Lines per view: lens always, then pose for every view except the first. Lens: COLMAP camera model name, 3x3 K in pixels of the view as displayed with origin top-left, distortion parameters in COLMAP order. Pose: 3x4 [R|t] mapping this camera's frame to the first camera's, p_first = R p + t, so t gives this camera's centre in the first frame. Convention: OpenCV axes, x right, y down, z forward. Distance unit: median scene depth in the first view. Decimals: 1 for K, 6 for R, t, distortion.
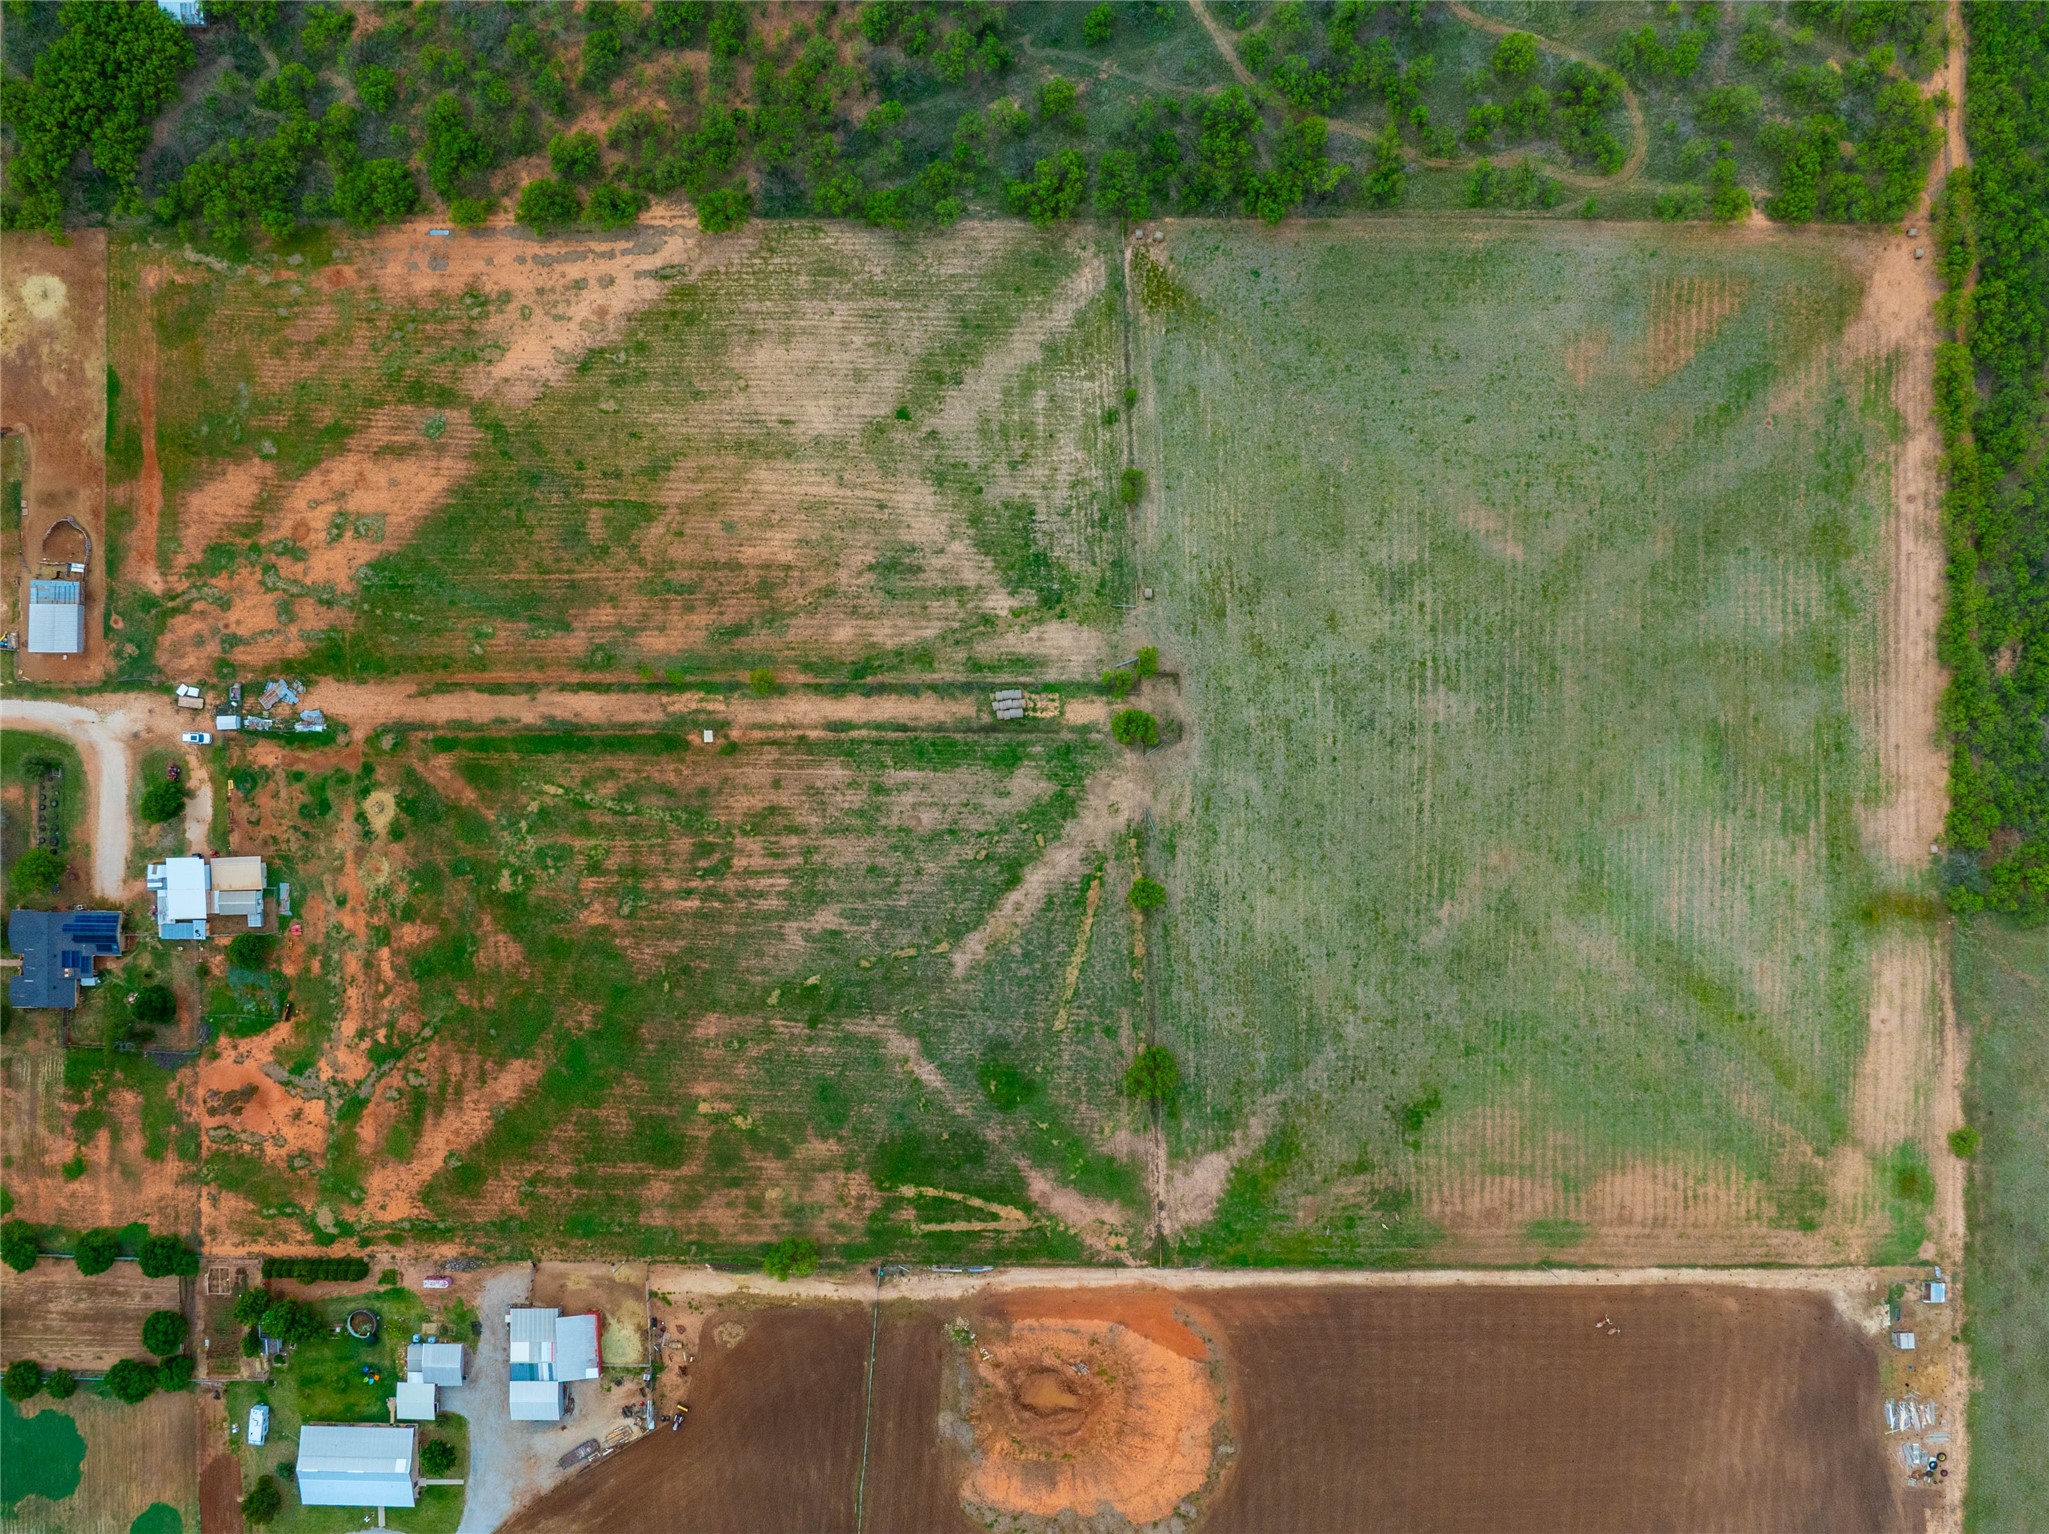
lens RADIAL K [[1442.4, 0, 1024.5], [0, 1442.4, 767.0], [0, 0, 1]] dist [-0.029387, -0.005875]
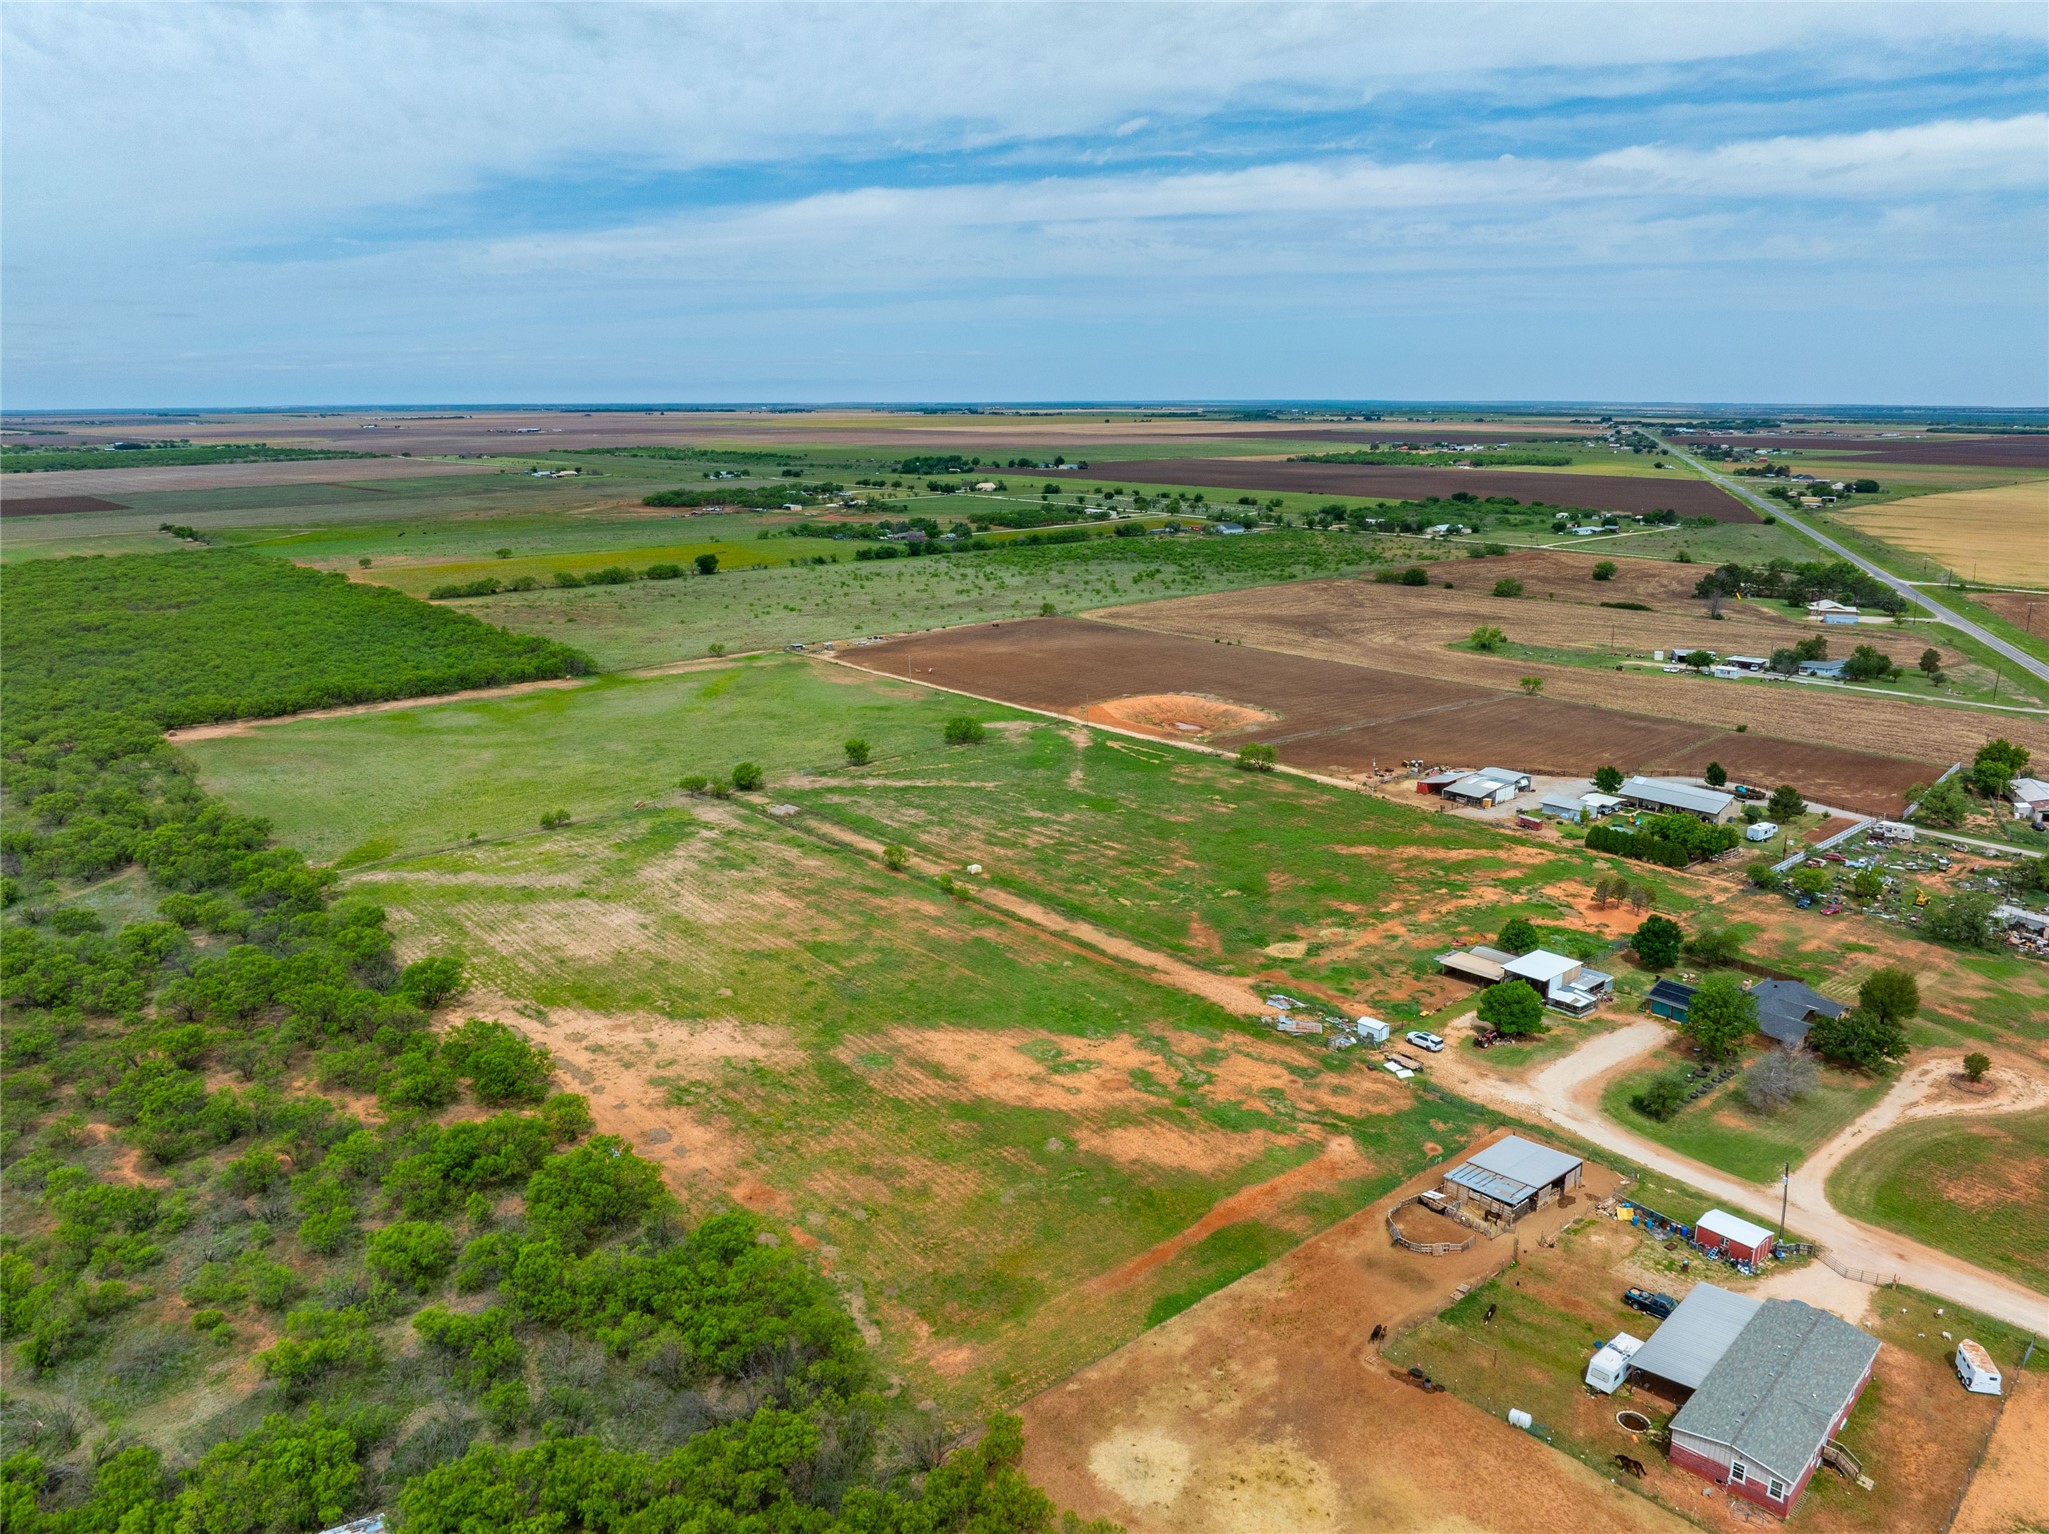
lens RADIAL K [[1455.7, 0, 1024.0], [0, 1455.7, 729.5], [0, 0, 1]] dist [-0.004681, -0.087160]
pose [[-0.647384, -0.156489, 0.745925, -0.969314], [0.762055, -0.149442, 0.630031, -0.608708], [0.012879, 0.976308, 0.216000, 0.689519]]
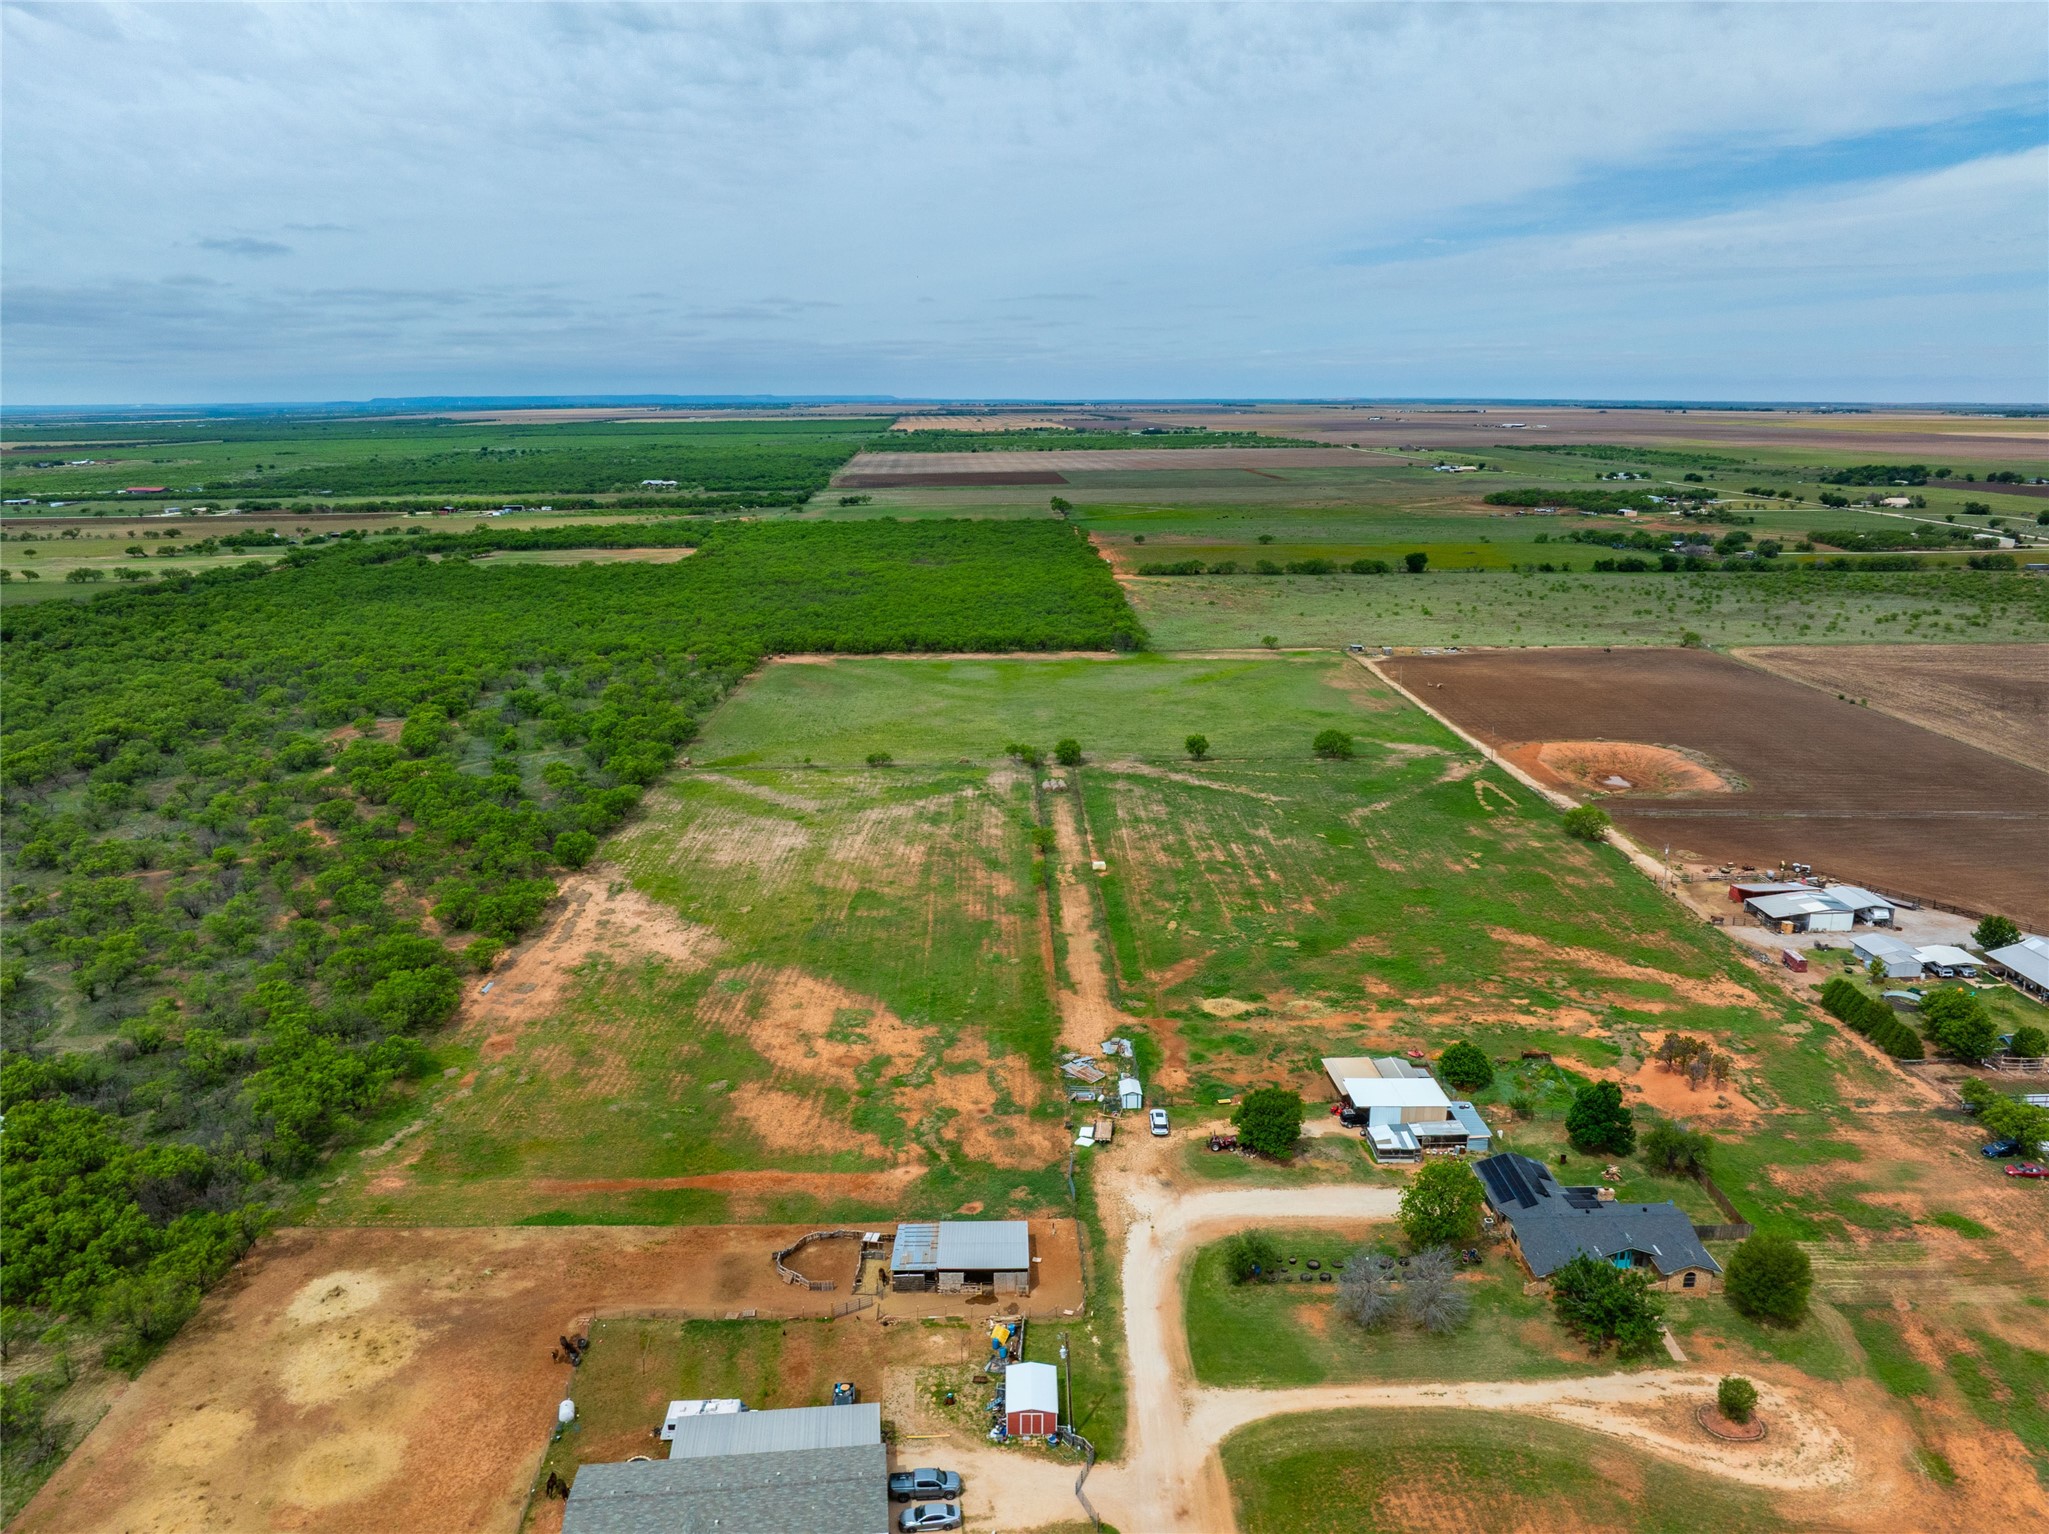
lens RADIAL K [[1445.8, 0, 1024.6], [0, 1445.8, 762.4], [0, 0, 1]] dist [-0.035506, -0.003701]
pose [[-0.020510, -0.234040, 0.972011, -1.164173], [0.999750, -0.013464, 0.017854, -0.089289], [0.008909, 0.972134, 0.234258, 0.696327]]
